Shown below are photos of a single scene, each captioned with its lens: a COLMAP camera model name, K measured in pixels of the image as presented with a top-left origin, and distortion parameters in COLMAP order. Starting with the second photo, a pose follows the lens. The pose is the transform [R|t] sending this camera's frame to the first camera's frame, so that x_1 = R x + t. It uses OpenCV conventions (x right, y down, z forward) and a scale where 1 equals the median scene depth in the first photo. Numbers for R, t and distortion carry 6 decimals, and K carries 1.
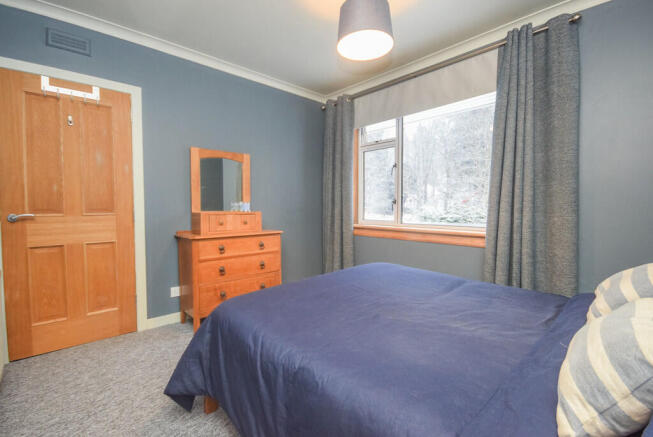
lens RADIAL K [[289.2, 0, 326.5], [0, 289.2, 218.5], [0, 0, 1]] dist [0.002087, 0.000097]
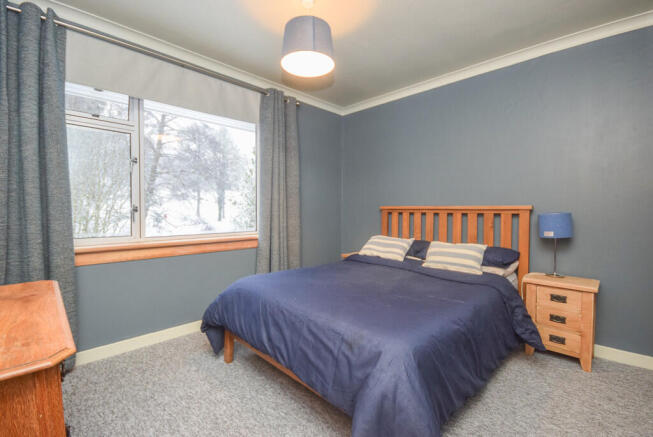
lens RADIAL K [[290.5, 0, 319.4], [0, 290.5, 218.0], [0, 0, 1]] dist [-0.002390, -0.000533]
pose [[-0.013721, -0.022460, 0.999654, -0.125057], [0.049280, 0.998518, 0.023111, -0.007286], [-0.998691, 0.049580, -0.012593, 0.133439]]
